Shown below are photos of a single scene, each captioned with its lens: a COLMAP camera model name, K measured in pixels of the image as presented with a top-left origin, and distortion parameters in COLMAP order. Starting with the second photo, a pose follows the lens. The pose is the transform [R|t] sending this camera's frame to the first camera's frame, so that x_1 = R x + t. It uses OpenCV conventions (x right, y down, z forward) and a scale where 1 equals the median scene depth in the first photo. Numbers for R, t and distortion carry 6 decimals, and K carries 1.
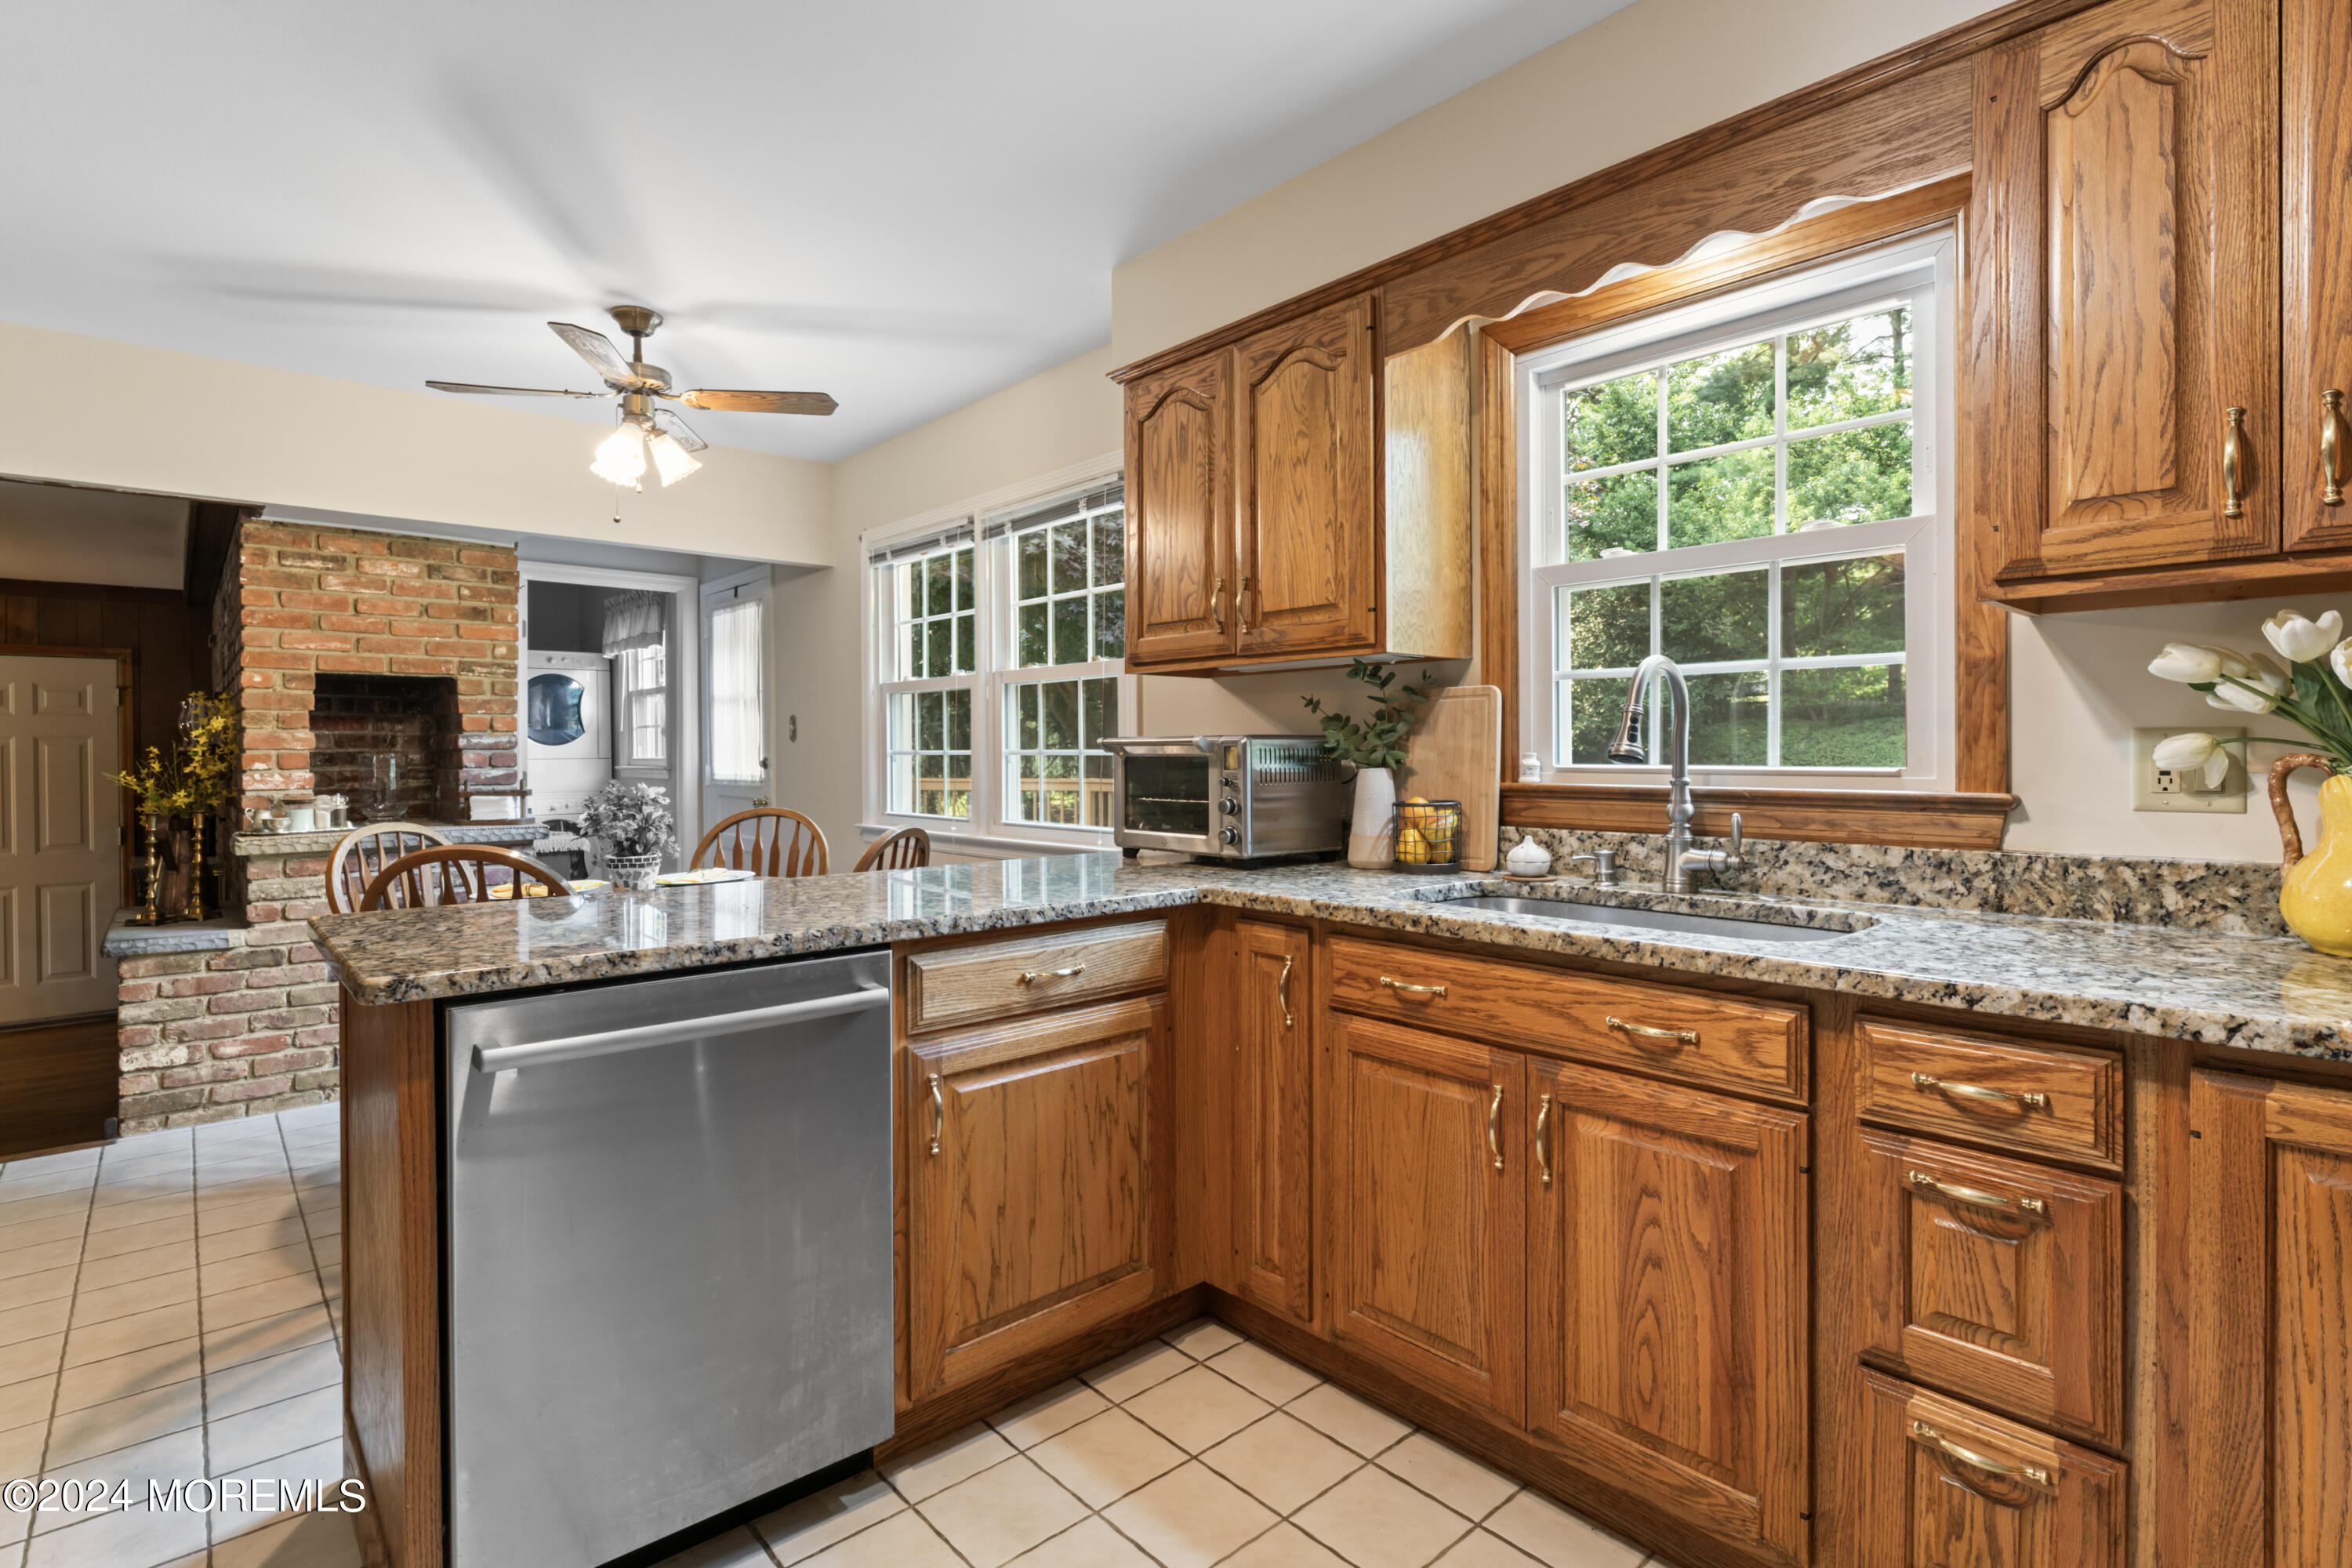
lens RADIAL K [[1113.1, 0, 1180.6], [0, 1113.1, 758.5], [0, 0, 1]] dist [-0.004764, -0.001740]
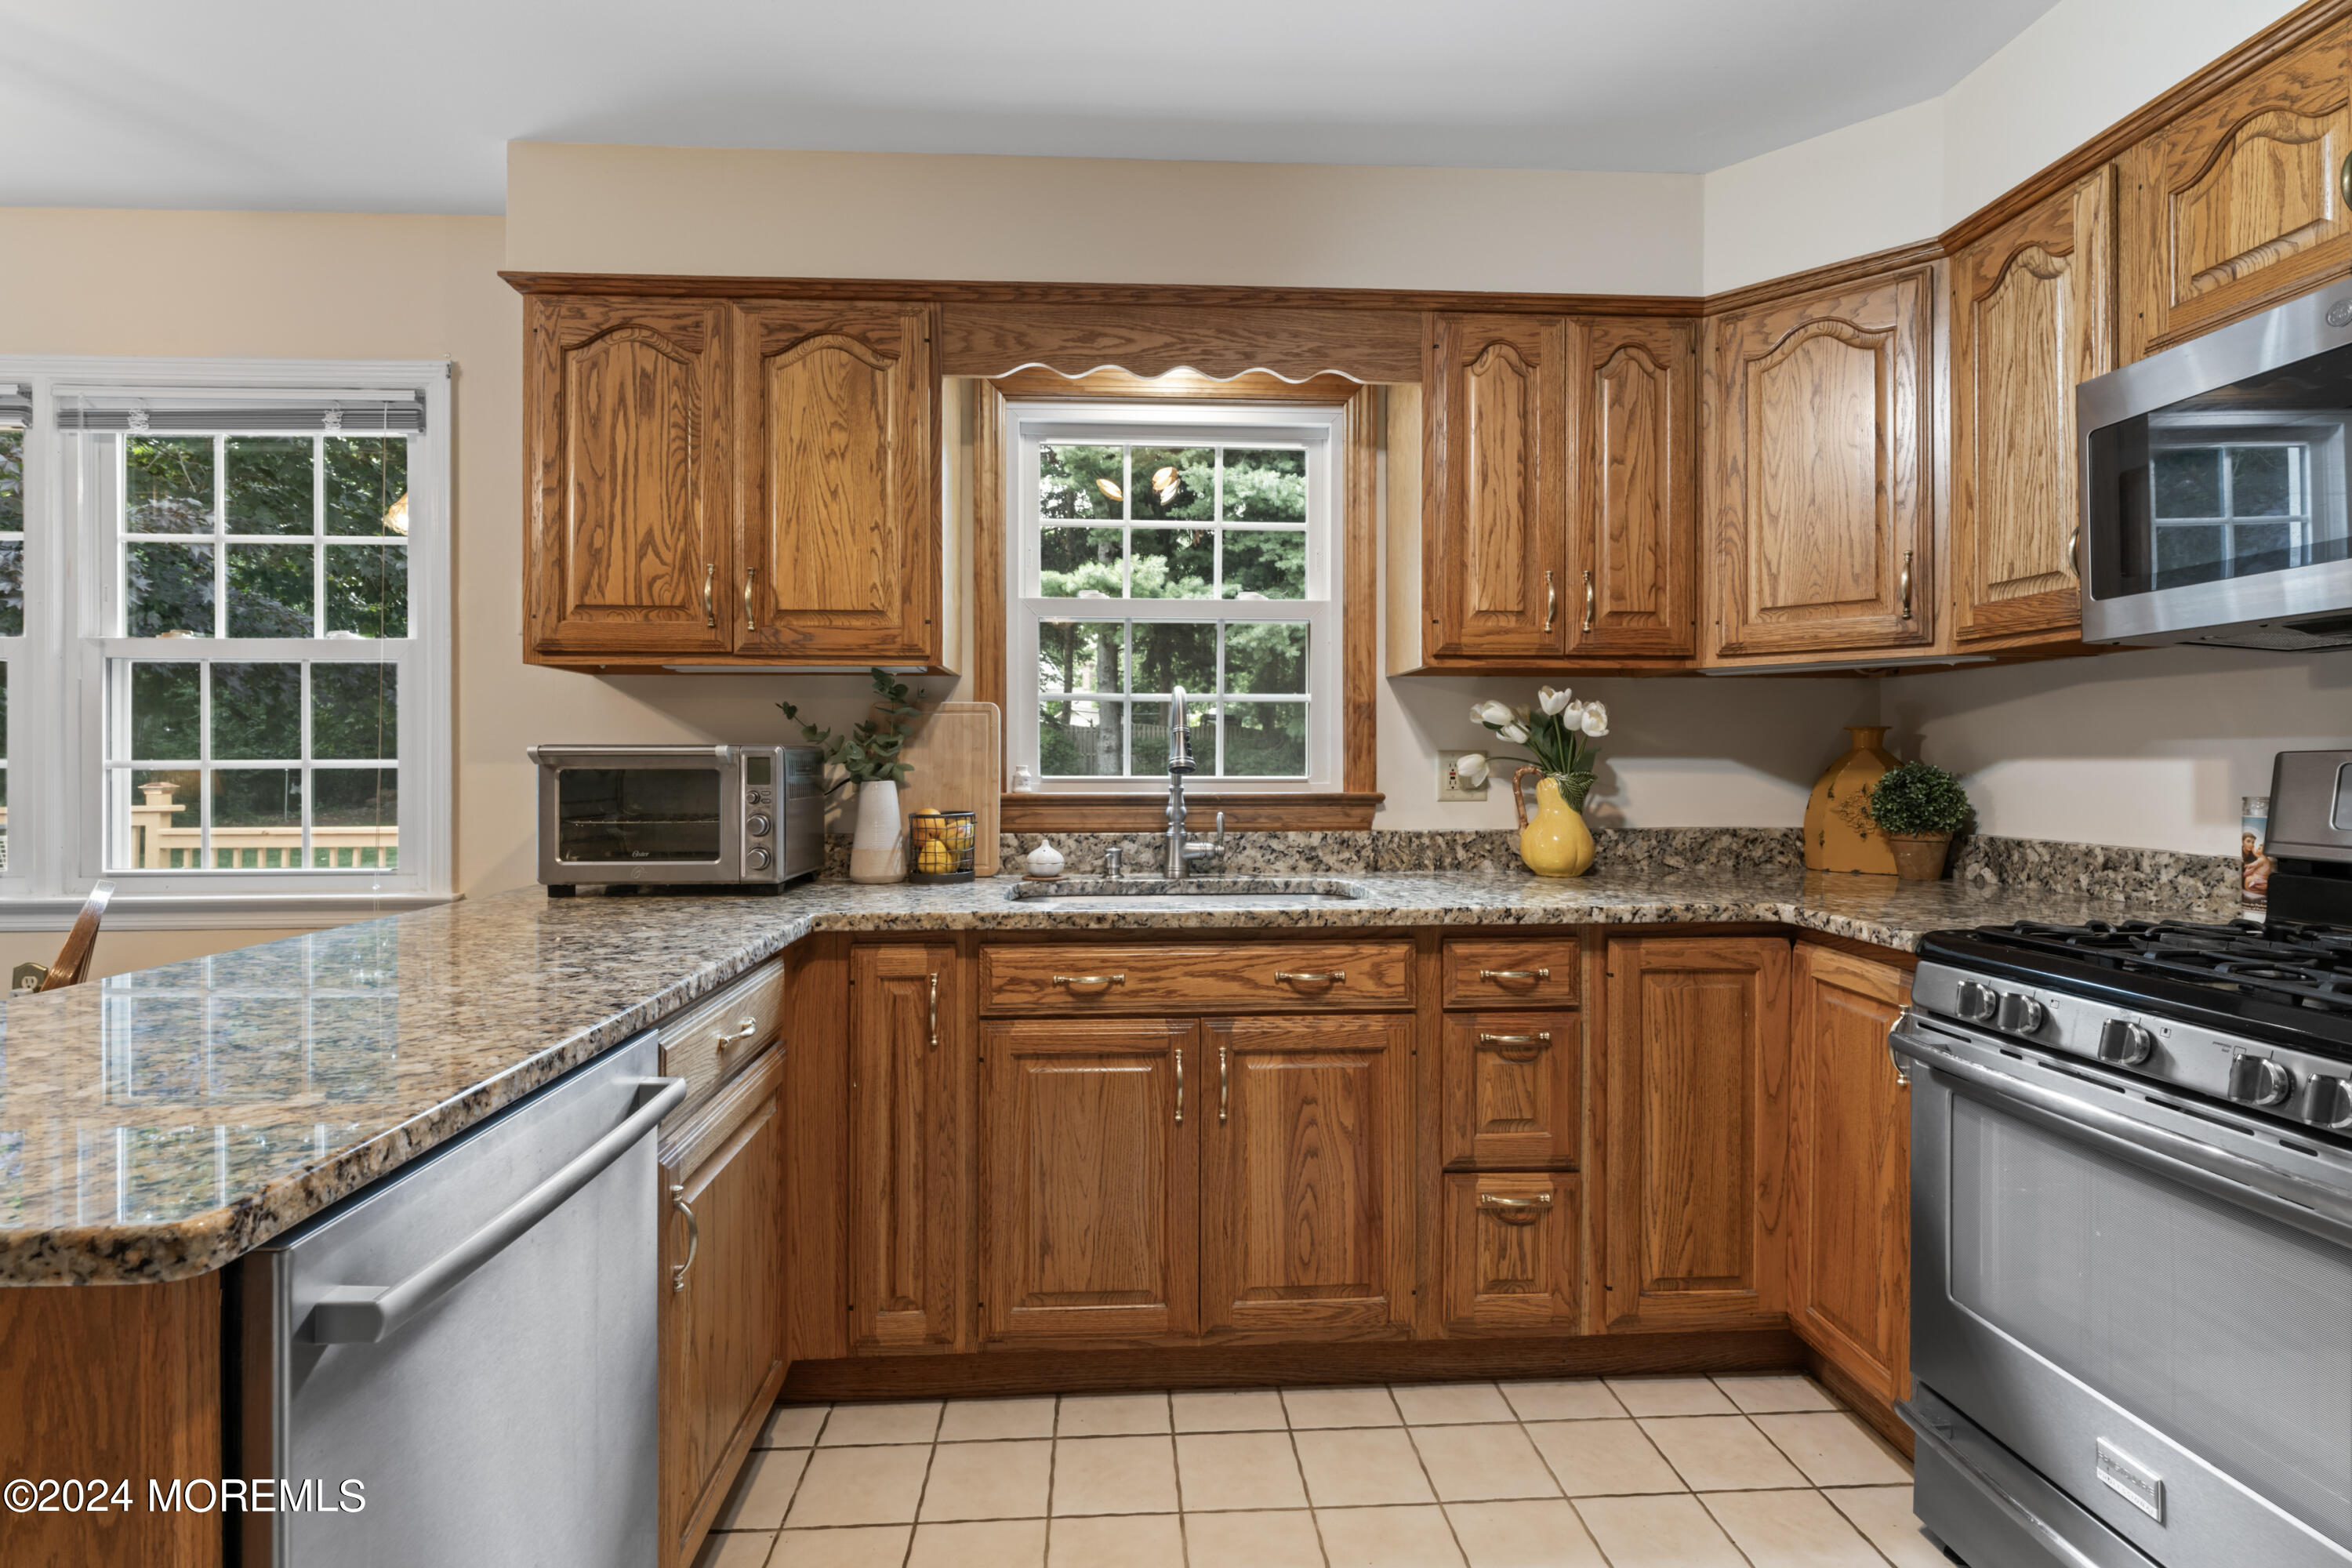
lens RADIAL K [[1113.1, 0, 1161.8], [0, 1113.1, 768.3], [0, 0, 1]] dist [-0.004764, -0.001740]
pose [[0.627677, 0.001264, 0.778473, -0.308642], [0.003528, 0.999984, -0.004468, 0.002016], [-0.778466, 0.005551, 0.627662, 0.136250]]
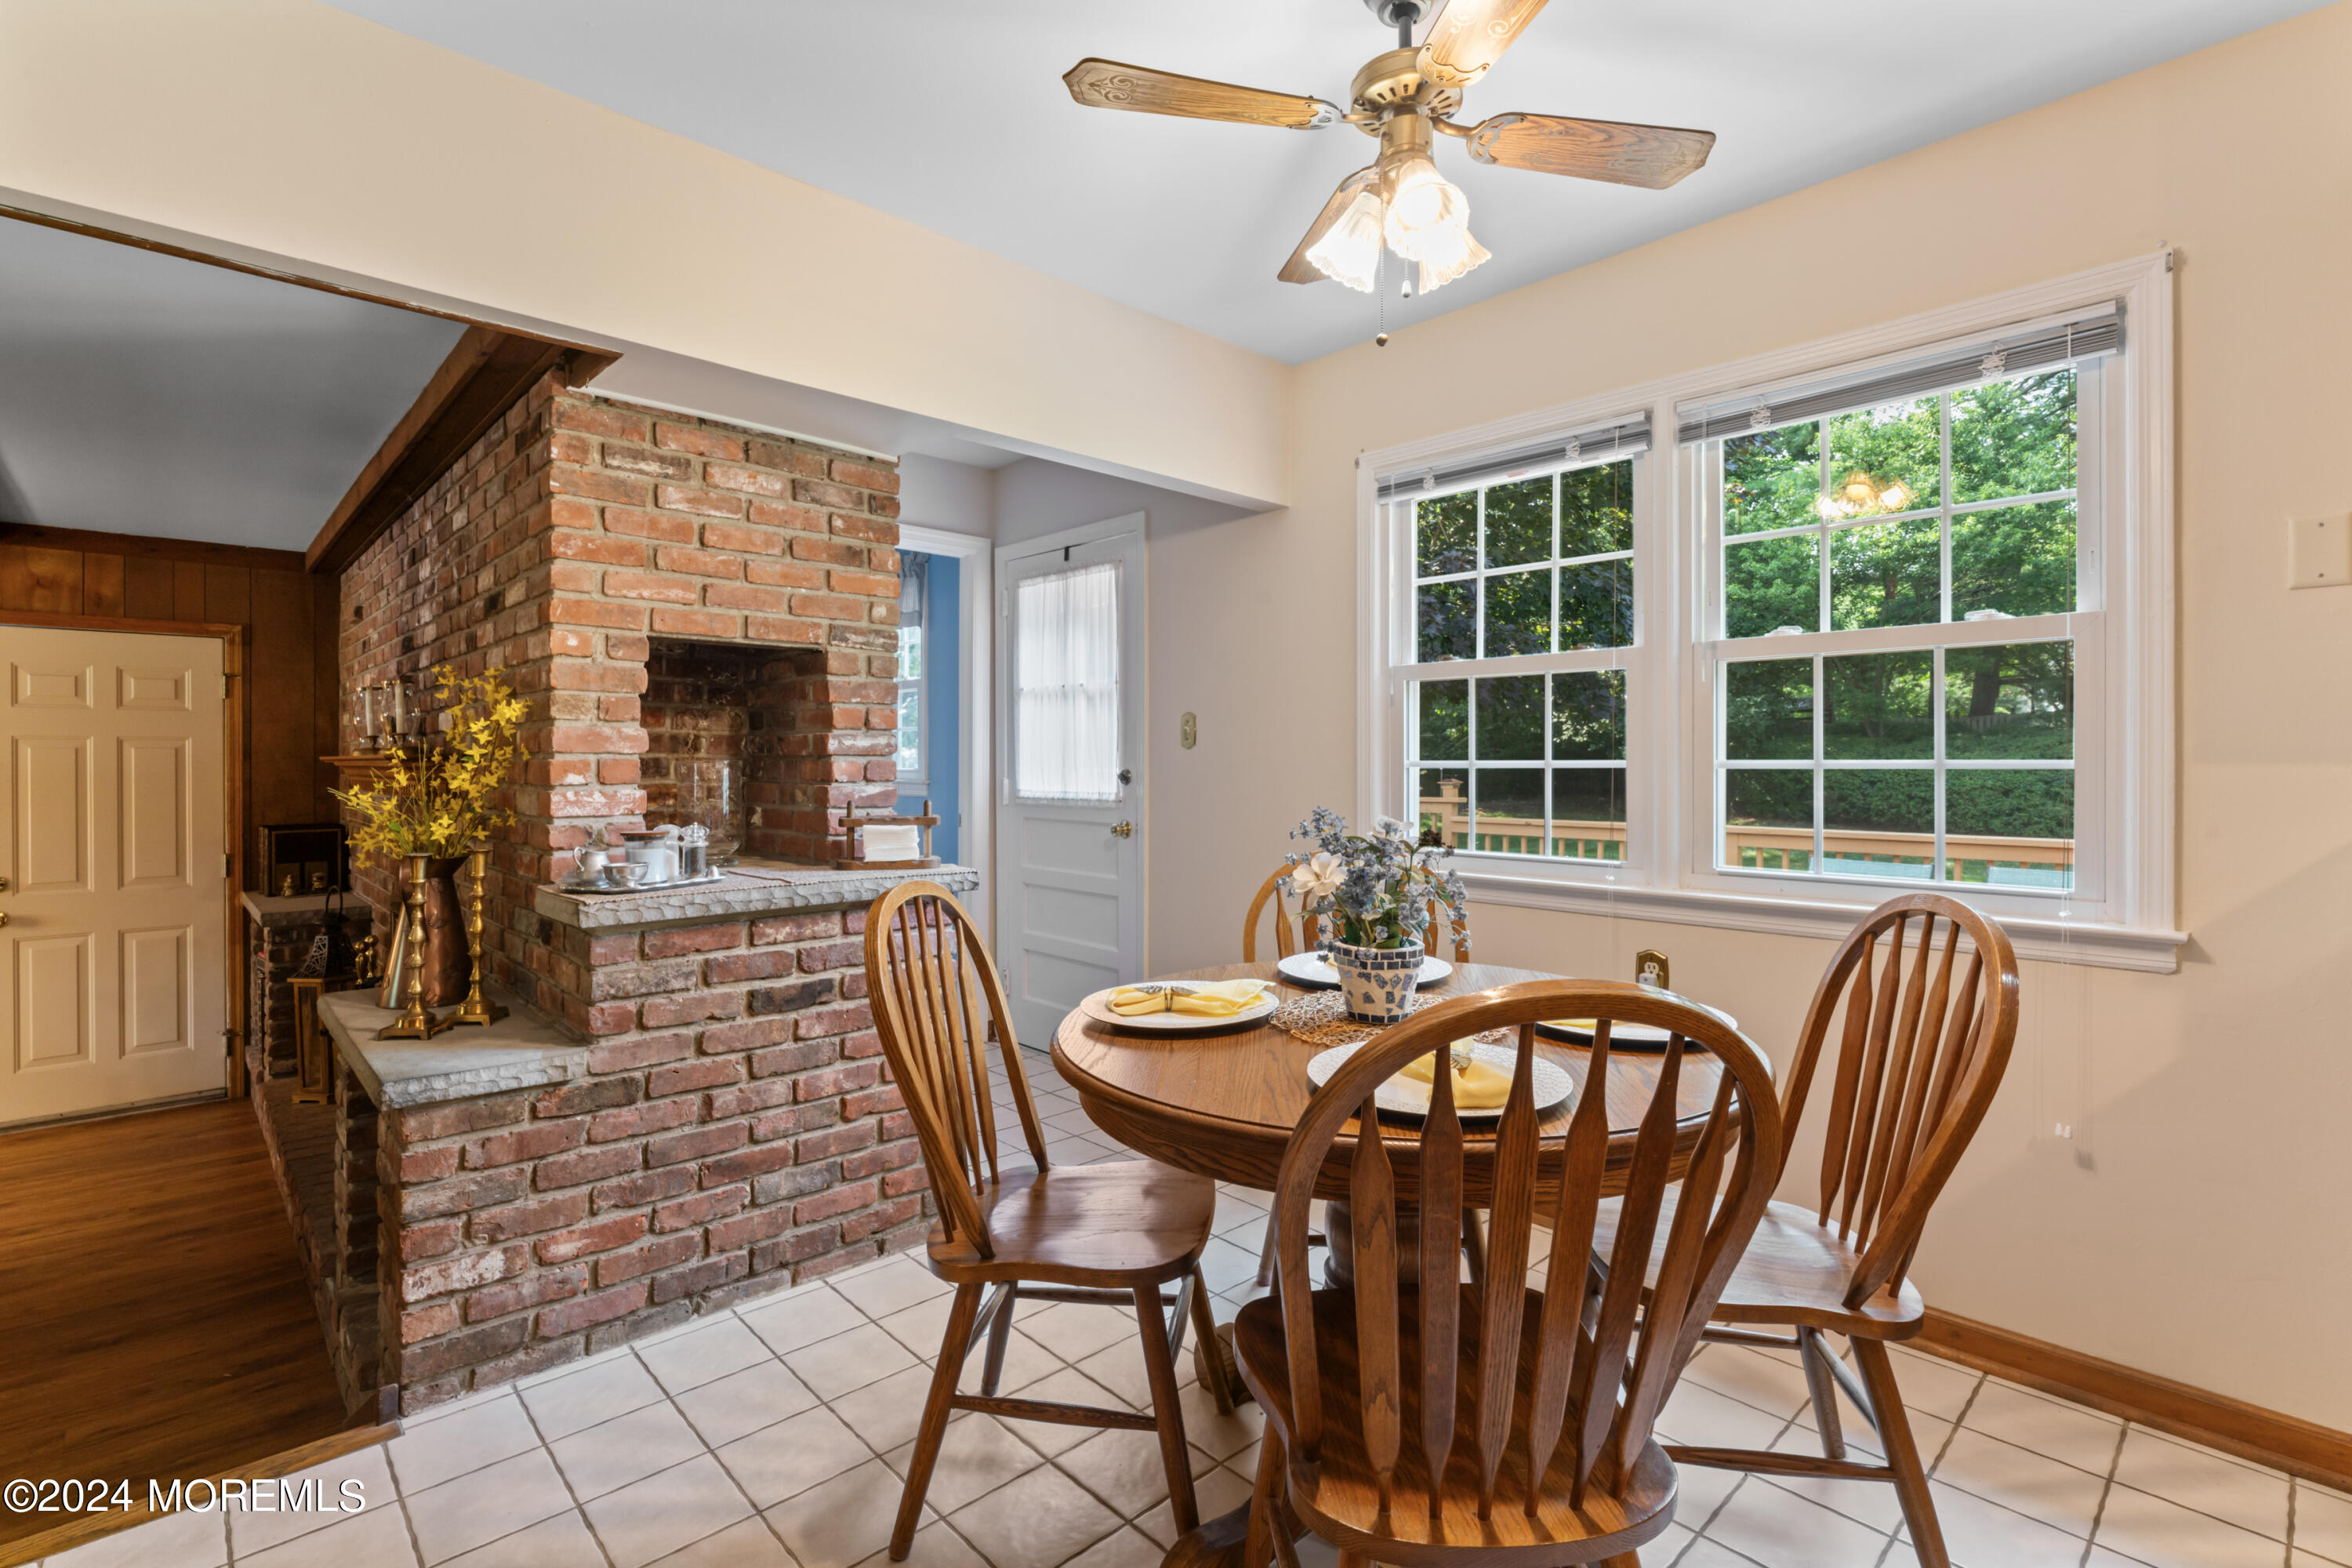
lens RADIAL K [[1085.3, 0, 1178.2], [0, 1085.3, 767.6], [0, 0, 1]] dist [-0.008868, 0.001265]
pose [[0.999759, 0.005811, 0.021189, -0.550663], [-0.005725, 0.999975, -0.004117, 0.000840], [-0.021212, 0.003995, 0.999767, 0.411517]]
